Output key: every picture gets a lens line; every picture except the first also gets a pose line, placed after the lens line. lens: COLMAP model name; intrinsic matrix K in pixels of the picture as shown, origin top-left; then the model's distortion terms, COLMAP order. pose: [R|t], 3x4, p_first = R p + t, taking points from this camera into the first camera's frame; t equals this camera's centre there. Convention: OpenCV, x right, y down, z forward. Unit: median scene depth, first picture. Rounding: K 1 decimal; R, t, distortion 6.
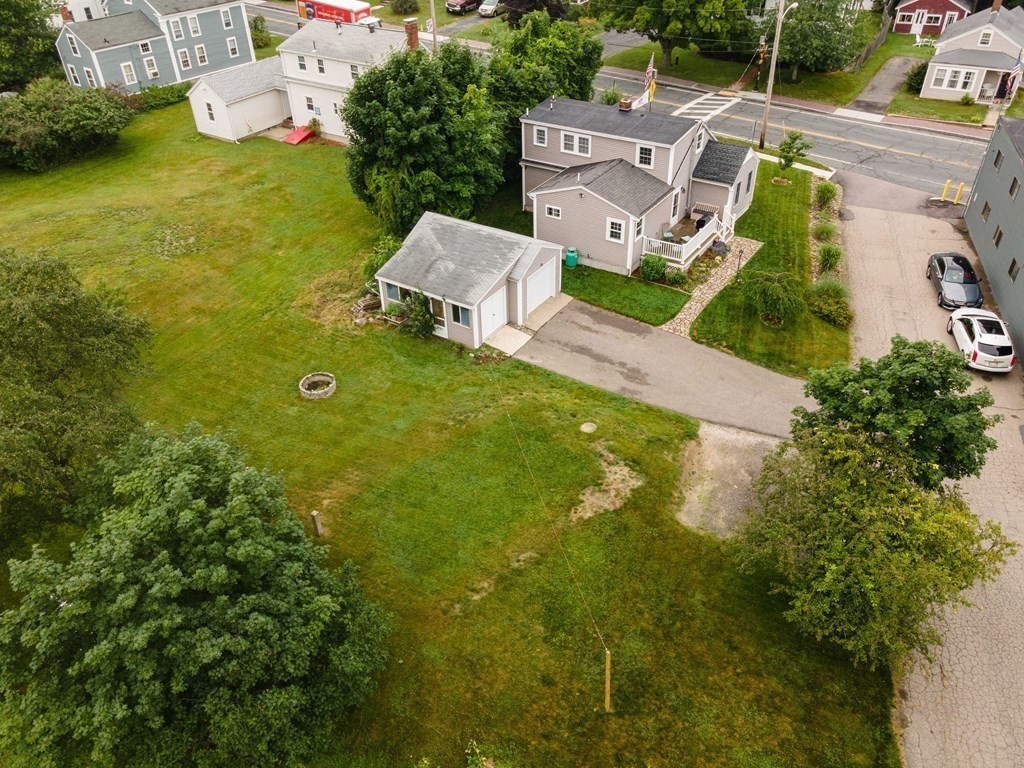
lens RADIAL K [[792.2, 0, 507.5], [0, 792.2, 380.7], [0, 0, 1]] dist [0.048861, 0.008547]
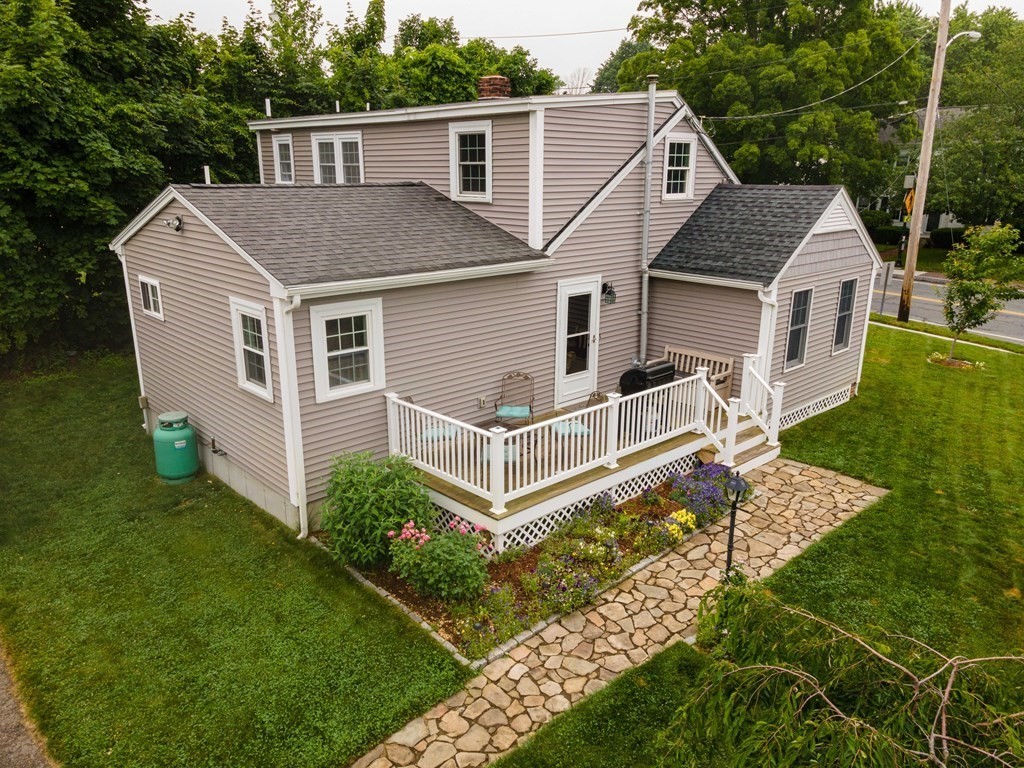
lens RADIAL K [[755.7, 0, 499.9], [0, 755.7, 380.0], [0, 0, 1]] dist [0.038173, 0.005071]
pose [[0.970961, 0.095850, -0.219199, 0.255314], [-0.163195, 0.935330, -0.313889, -0.109726], [0.174937, 0.340546, 0.923810, 0.751188]]
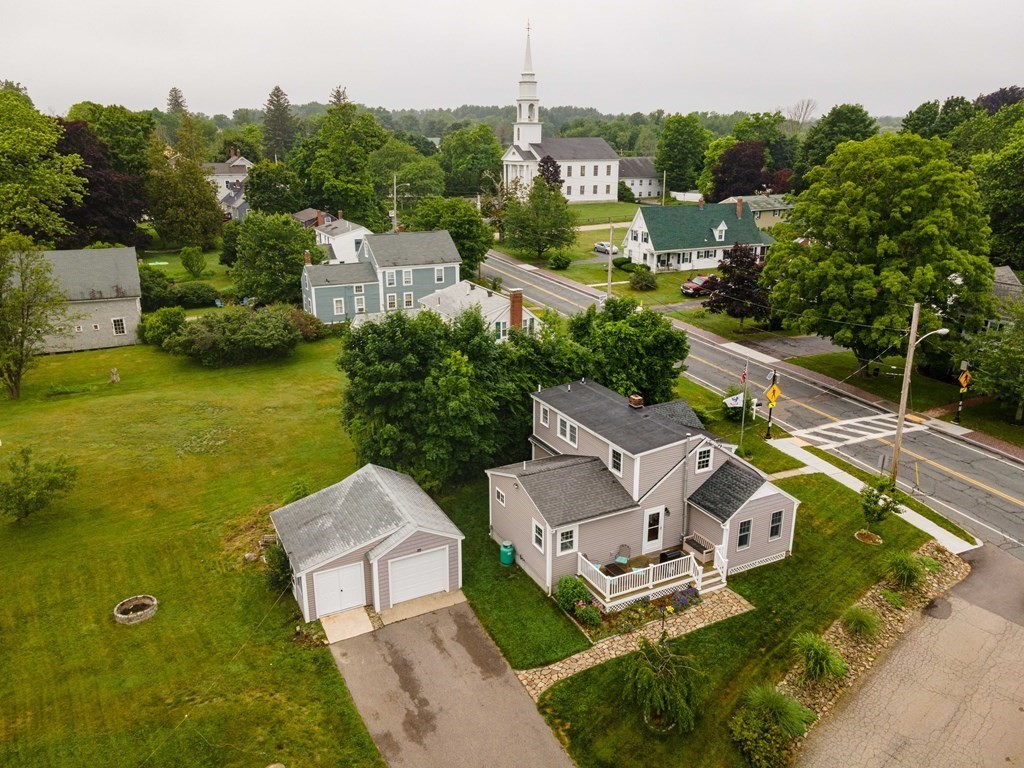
lens RADIAL K [[755.7, 0, 499.9], [0, 755.7, 380.0], [0, 0, 1]] dist [0.038173, 0.005071]
pose [[0.865791, 0.173247, -0.469458, 0.425340], [-0.305819, 0.925758, -0.222365, -0.143876], [0.396081, 0.336091, 0.854496, 0.233436]]
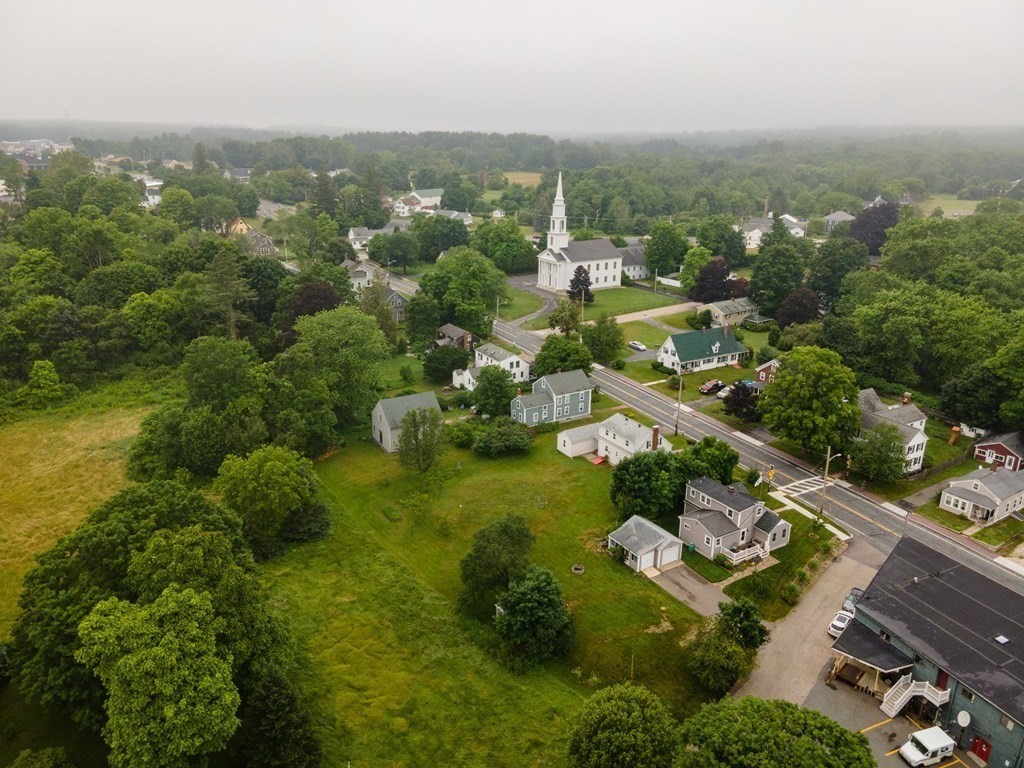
lens RADIAL K [[736.7, 0, 496.3], [0, 736.7, 385.1], [0, 0, 1]] dist [0.019134, 0.002401]
pose [[0.903016, 0.165851, -0.396303, 0.353324], [-0.271230, 0.935478, -0.226530, 0.054199], [0.333163, 0.312049, 0.889735, -1.342650]]
